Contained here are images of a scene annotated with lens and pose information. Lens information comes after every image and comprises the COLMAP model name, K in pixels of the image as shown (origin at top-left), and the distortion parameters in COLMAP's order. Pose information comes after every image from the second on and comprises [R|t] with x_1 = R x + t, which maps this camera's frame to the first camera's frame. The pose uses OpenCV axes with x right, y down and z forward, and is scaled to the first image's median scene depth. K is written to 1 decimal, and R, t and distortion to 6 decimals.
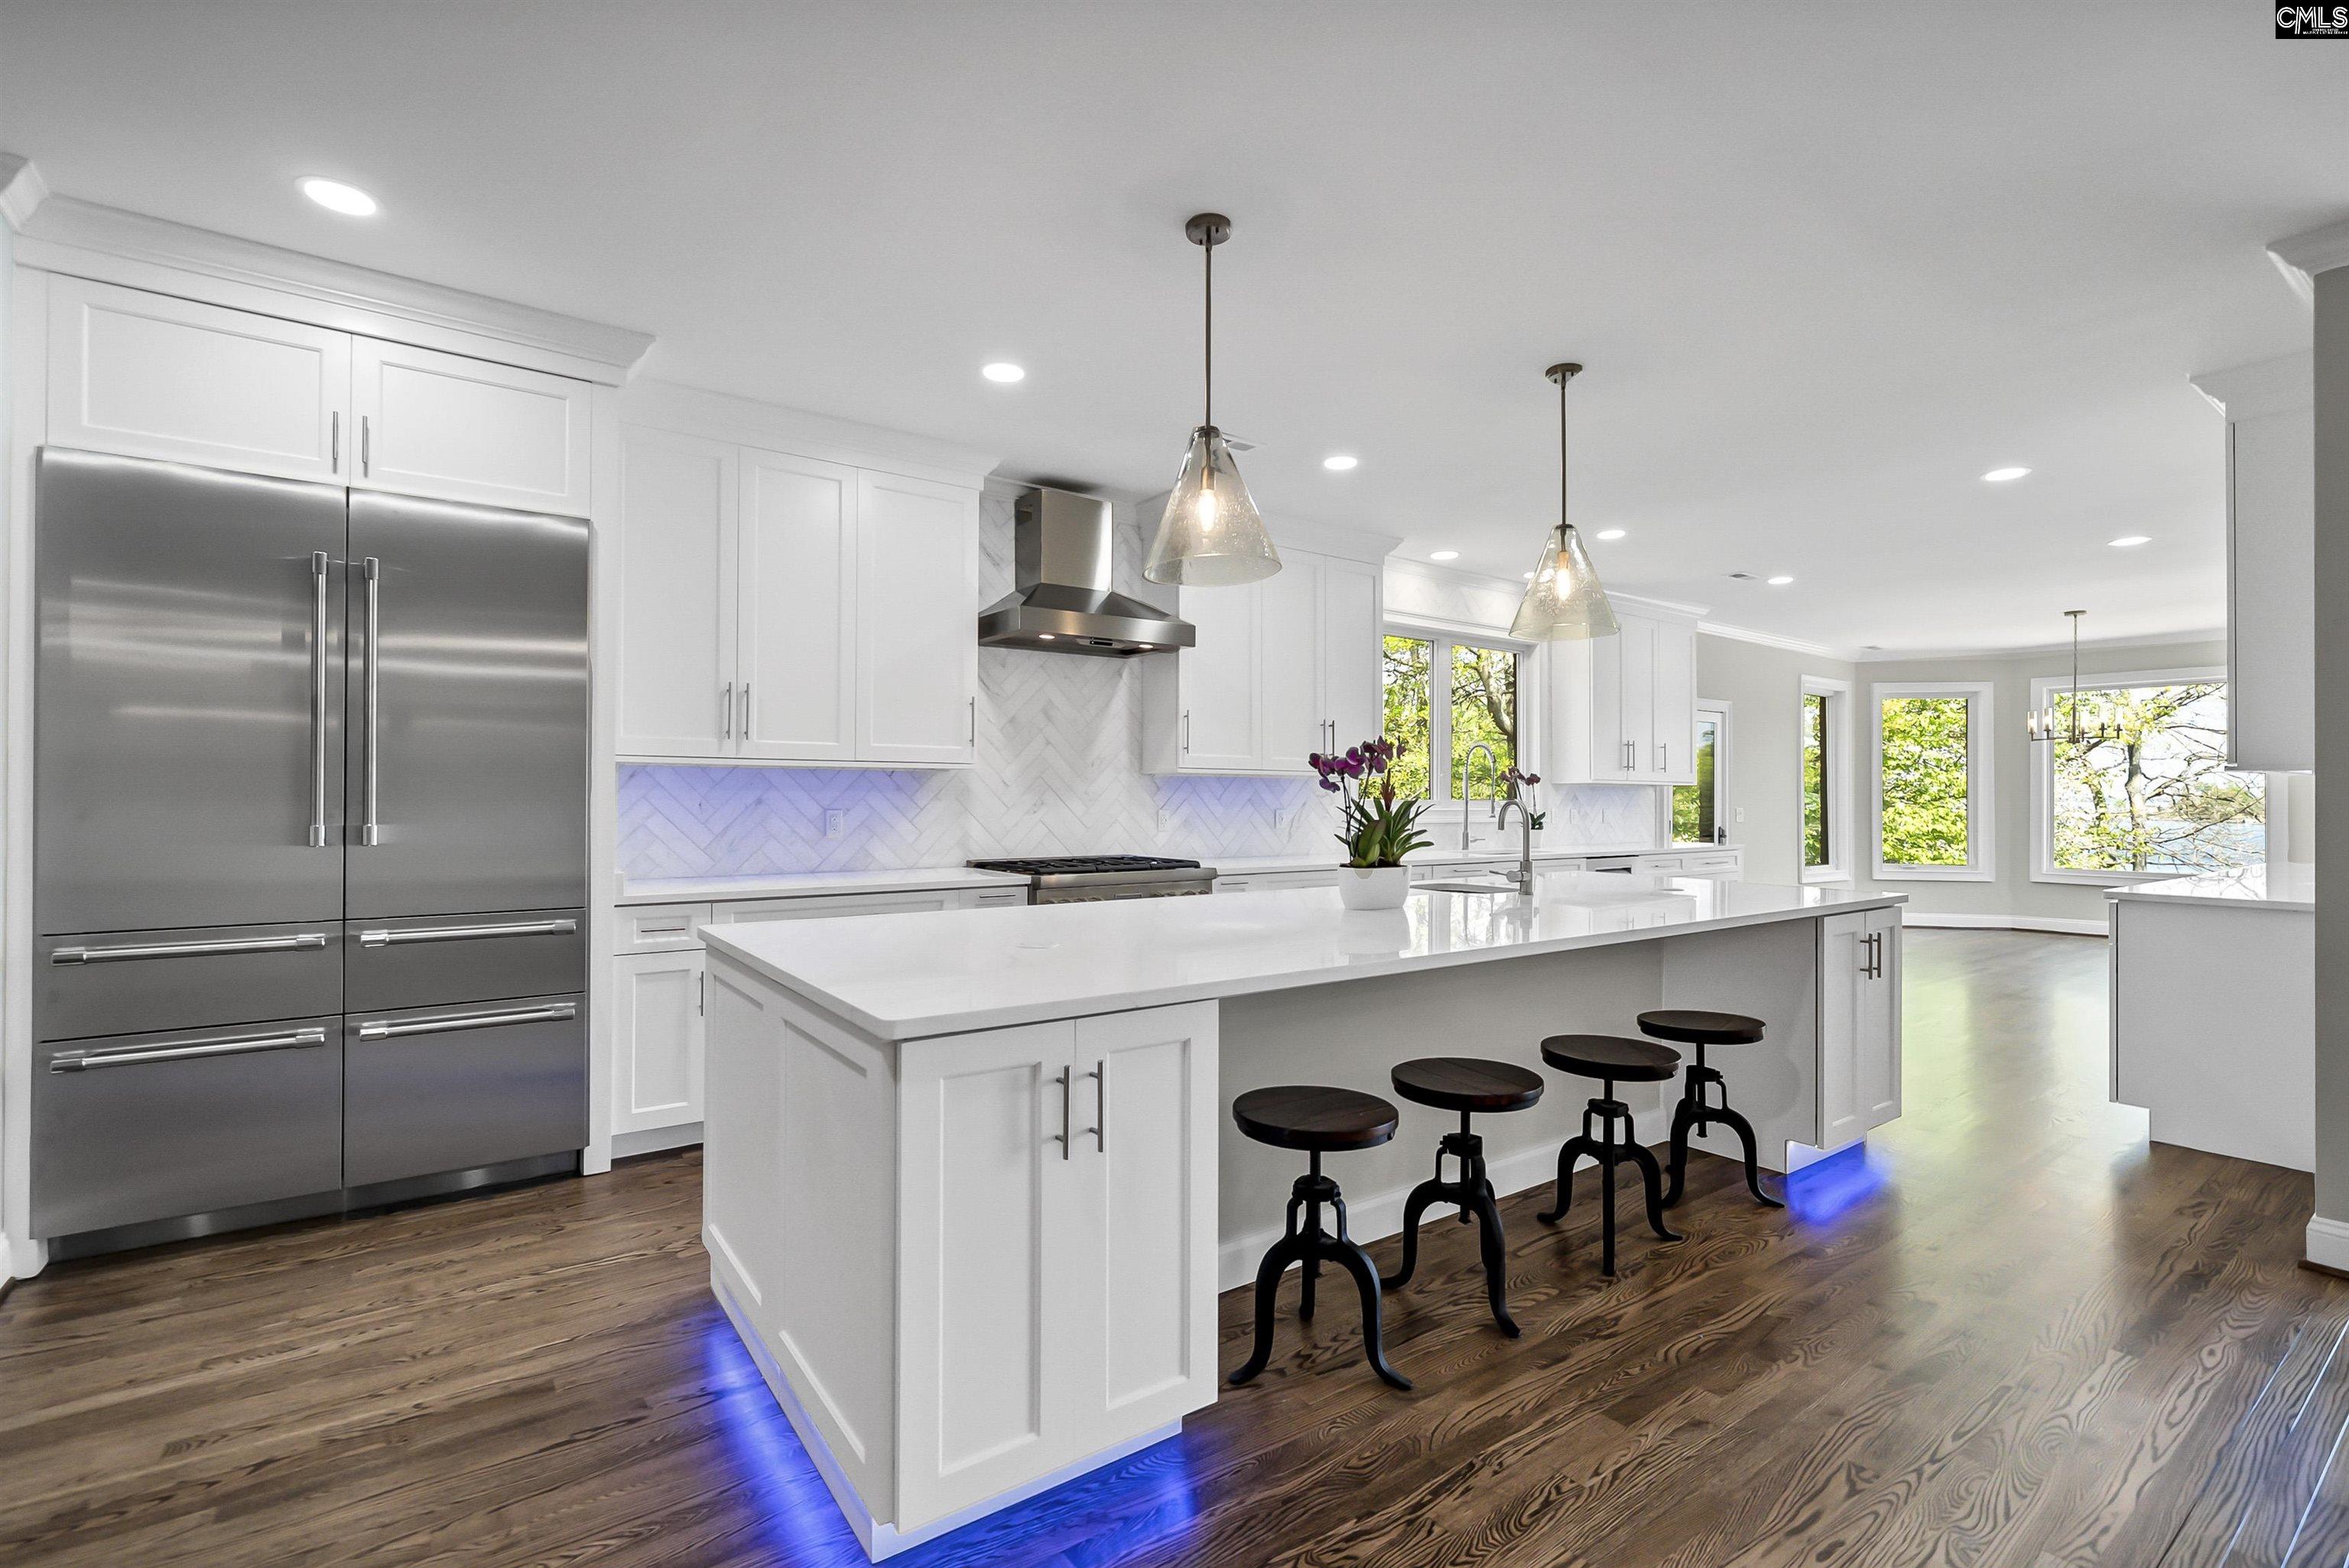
lens RADIAL K [[1036.7, 0, 1129.0], [0, 1036.7, 783.5], [0, 0, 1]] dist [0.016655, -0.000019]
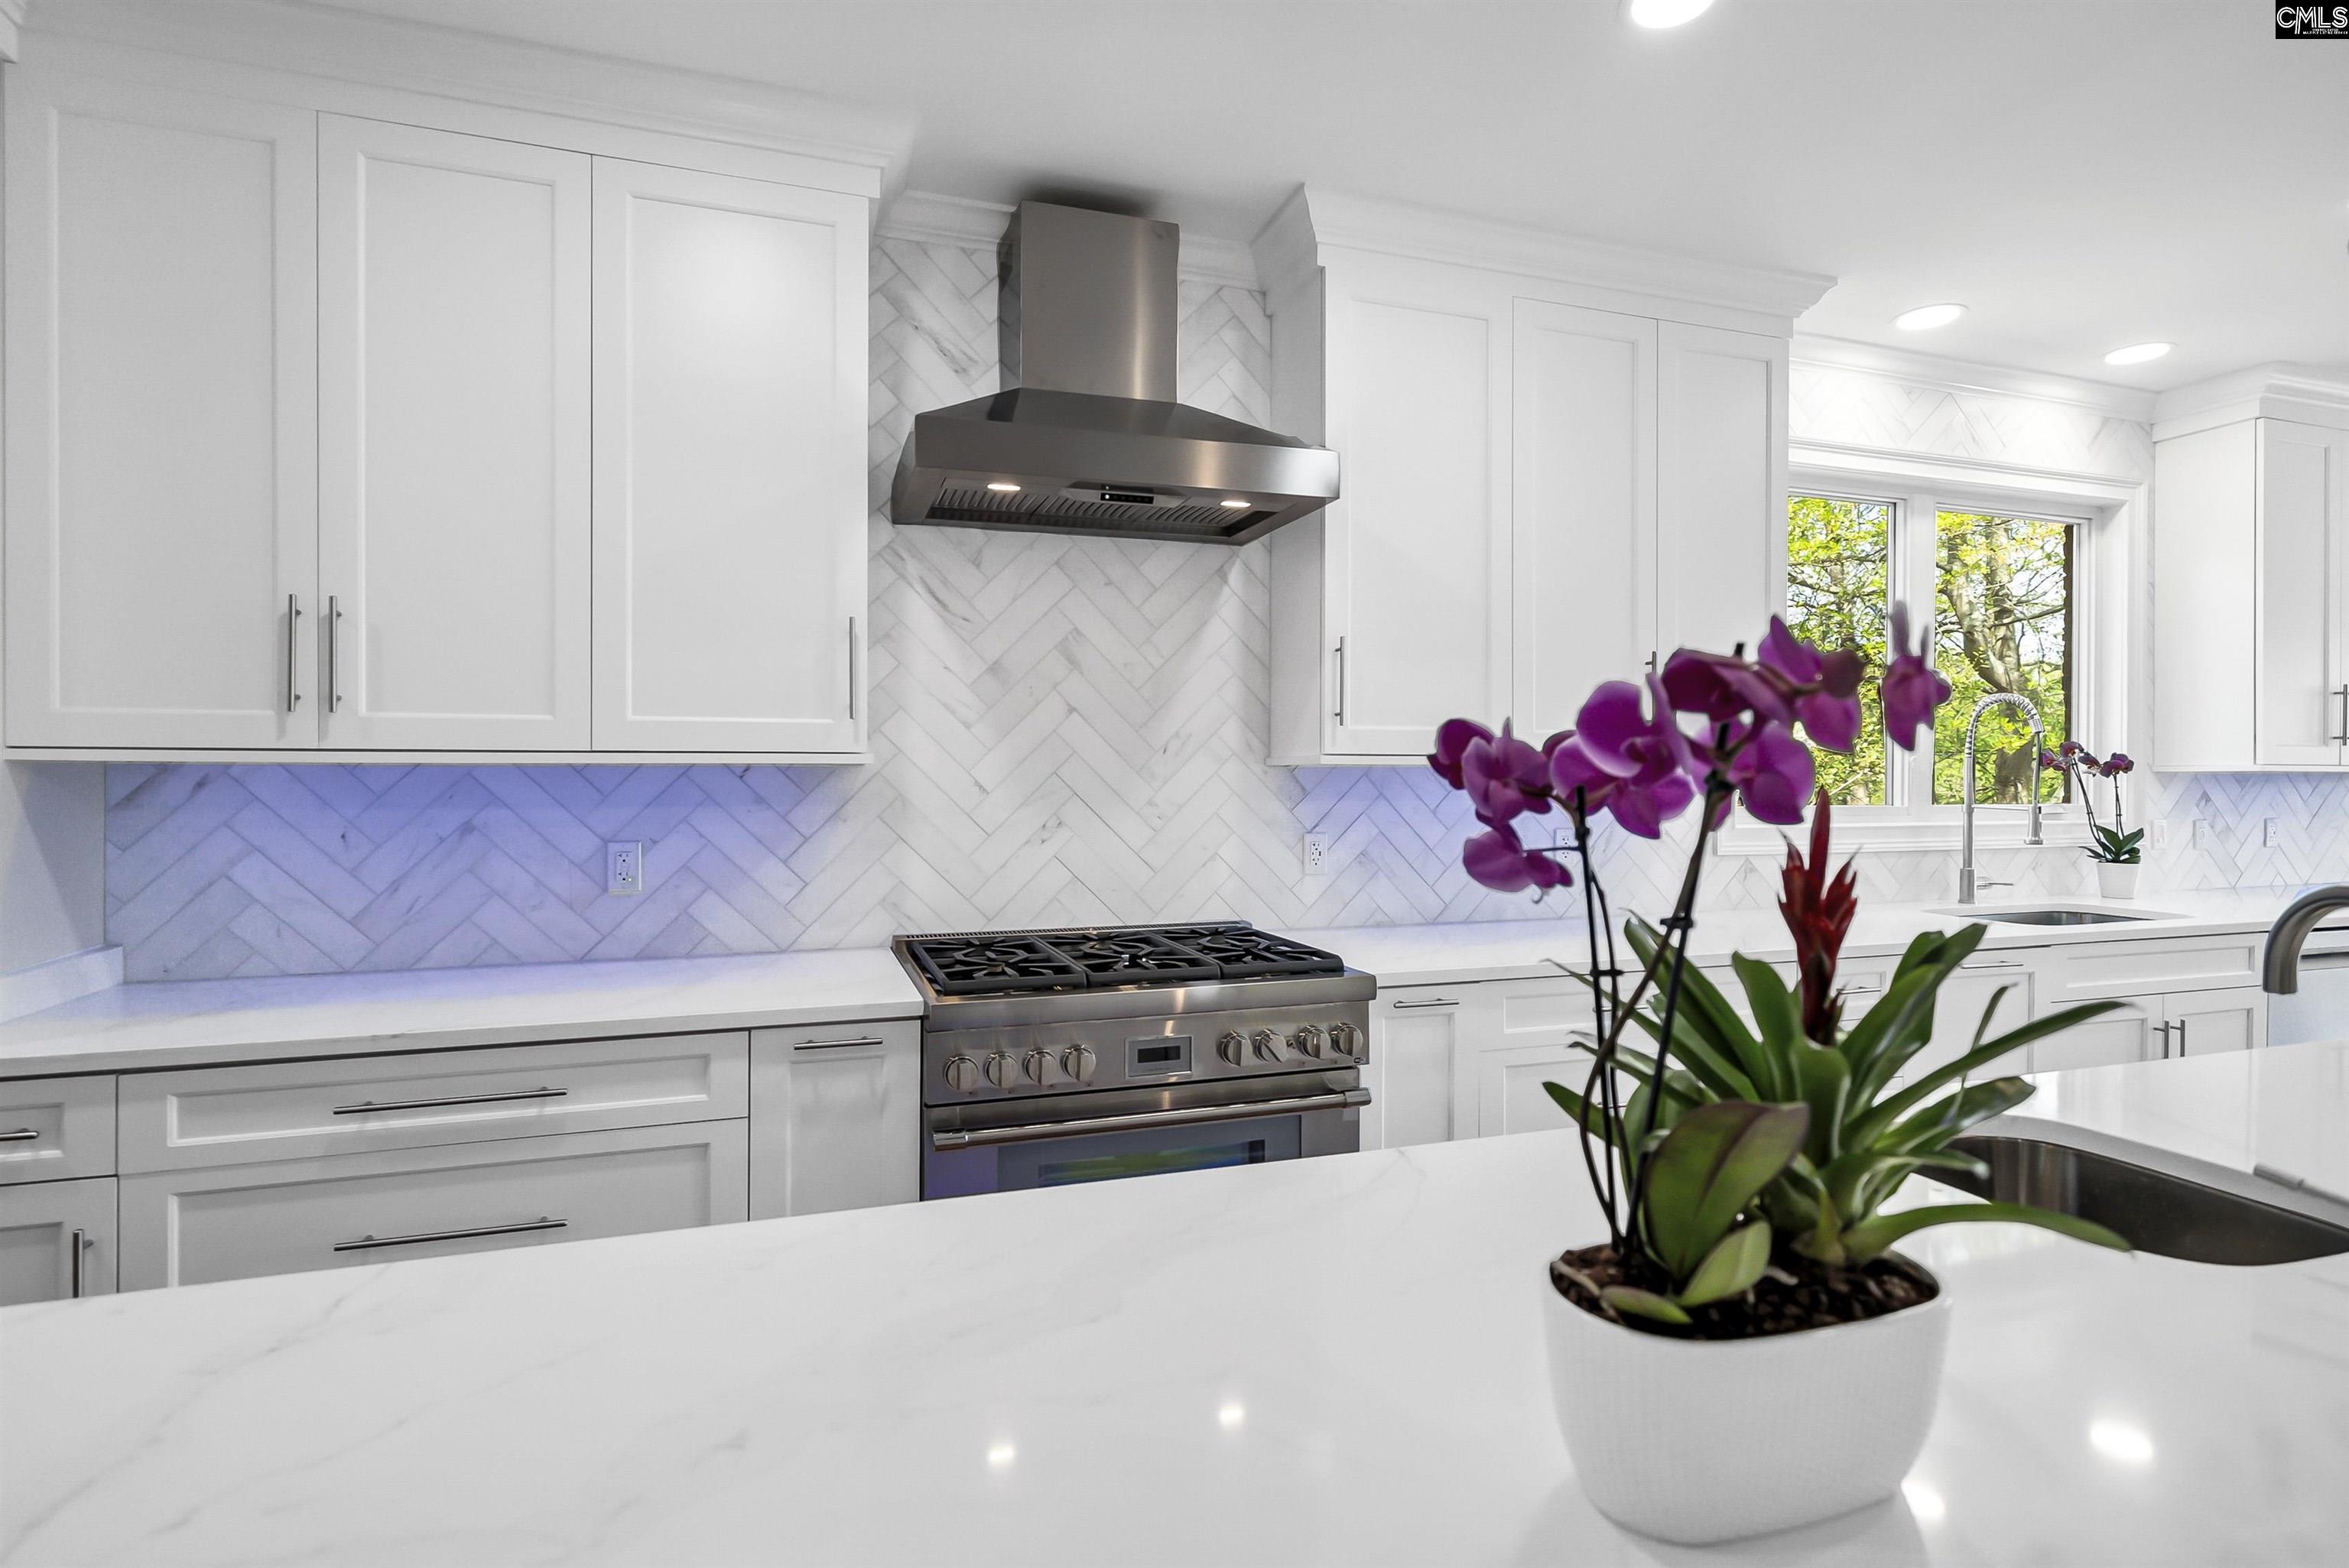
lens RADIAL K [[1057.4, 0, 1171.0], [0, 1057.4, 774.4], [0, 0, 1]] dist [0.004655, 0.000625]
pose [[0.959259, -0.002120, -0.282521, 0.118323], [0.006655, 0.999864, 0.015092, -0.013512], [0.282450, -0.016357, 0.959143, 0.485347]]
